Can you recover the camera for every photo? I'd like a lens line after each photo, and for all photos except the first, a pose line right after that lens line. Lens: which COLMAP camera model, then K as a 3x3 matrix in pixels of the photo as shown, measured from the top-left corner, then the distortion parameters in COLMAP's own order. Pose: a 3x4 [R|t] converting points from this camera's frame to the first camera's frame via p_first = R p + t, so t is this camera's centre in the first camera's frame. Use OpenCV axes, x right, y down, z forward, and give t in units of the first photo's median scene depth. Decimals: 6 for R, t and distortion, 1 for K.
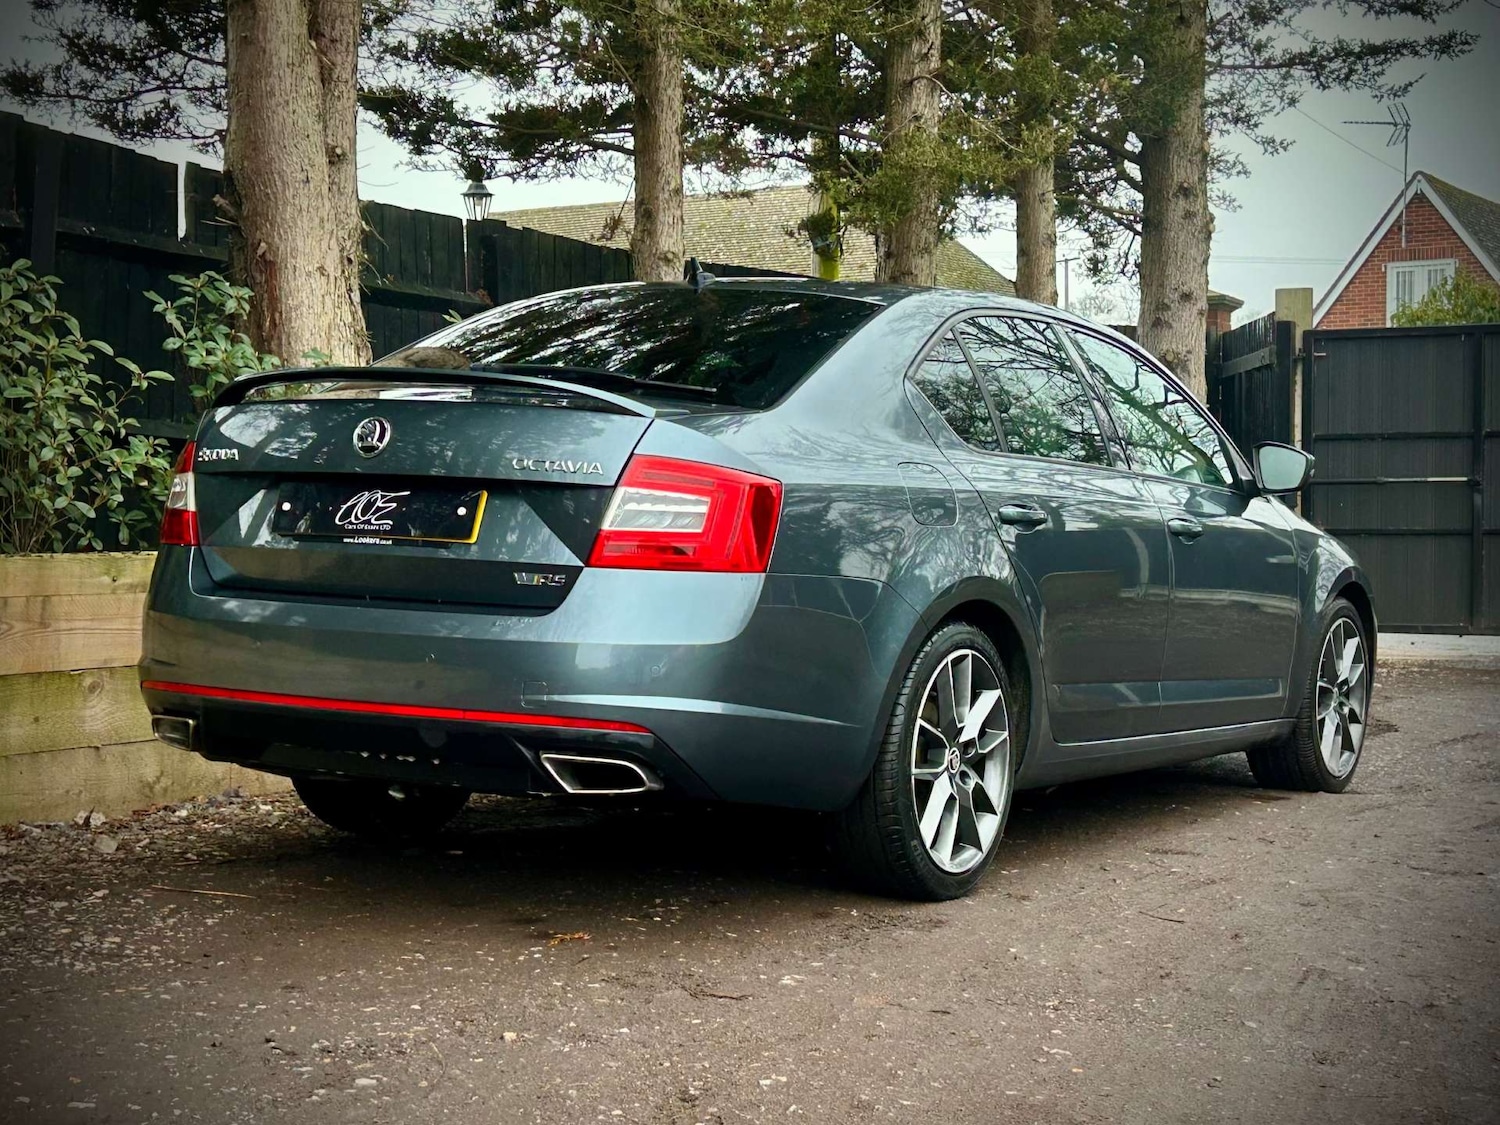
lens RADIAL K [[2407.7, 0, 798.8], [0, 2407.7, 546.5], [0, 0, 1]] dist [0.144599, 0.000000]
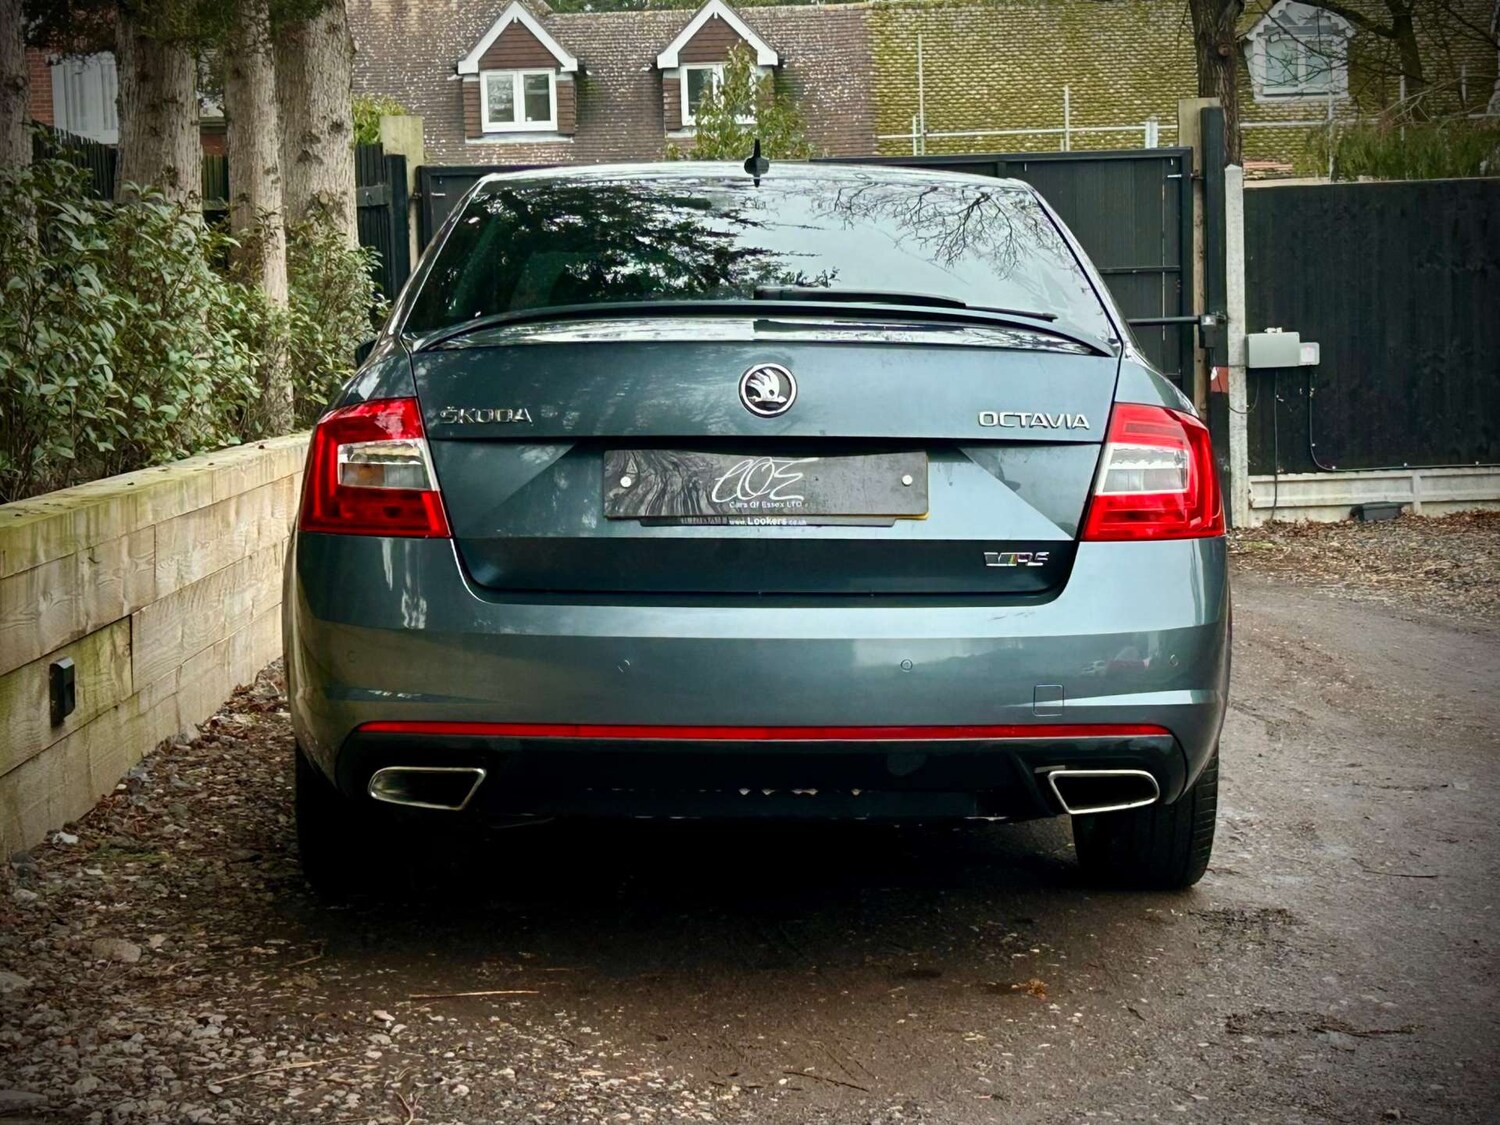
lens RADIAL K [[2827.1, 0, 783.4], [0, 2827.1, 502.5], [0, 0, 1]] dist [0.123914, 0.000000]
pose [[0.852929, -0.055105, 0.519110, -0.480450], [0.032635, 0.998096, 0.052330, -0.041748], [-0.521006, -0.027693, 0.853104, 0.159220]]
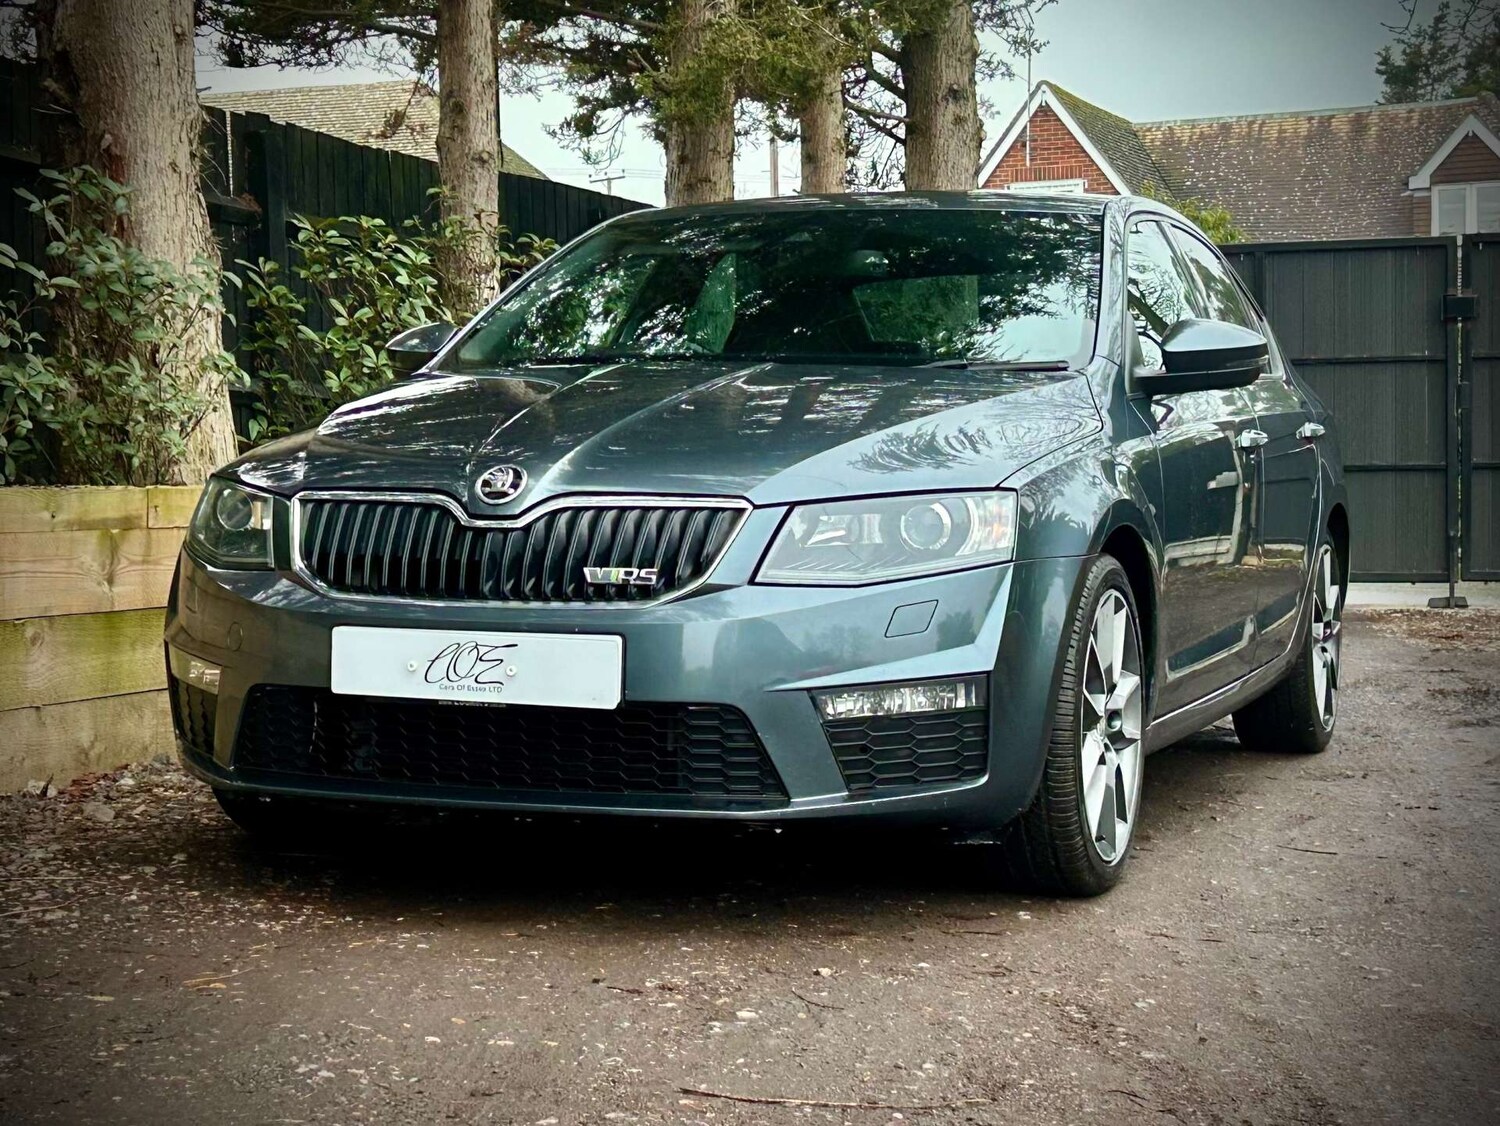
lens RADIAL K [[2804.1, 0, 746.6], [0, 2804.1, 492.7], [0, 0, 1]] dist [0.141611, 0.000000]
pose [[0.986270, -0.012233, 0.164687, -0.193746], [0.013313, 0.999896, -0.005455, 0.013601], [-0.164603, 0.007573, 0.986331, -0.039016]]
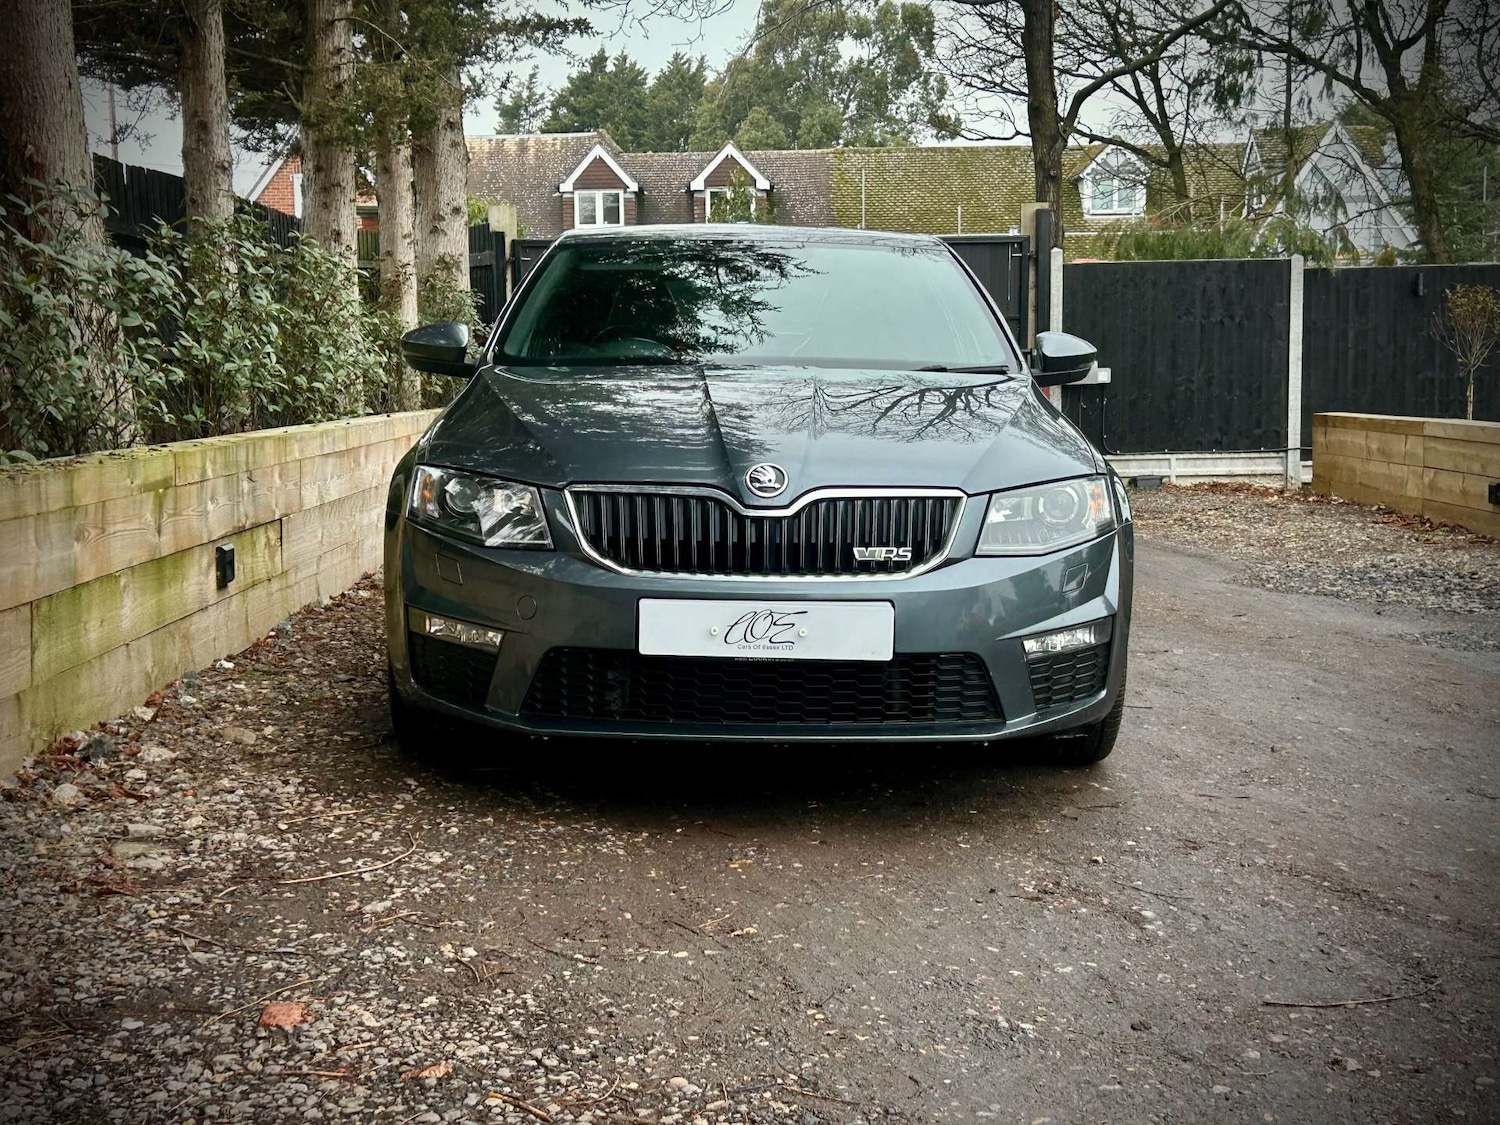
lens RADIAL K [[1838.1, 0, 748.8], [0, 1838.1, 547.6], [0, 0, 1]] dist [0.099433, 0.000000]
pose [[0.860851, -0.057660, 0.505581, -0.435537], [0.014991, 0.996002, 0.088065, -0.022994], [-0.508637, -0.068232, 0.858273, 0.180850]]
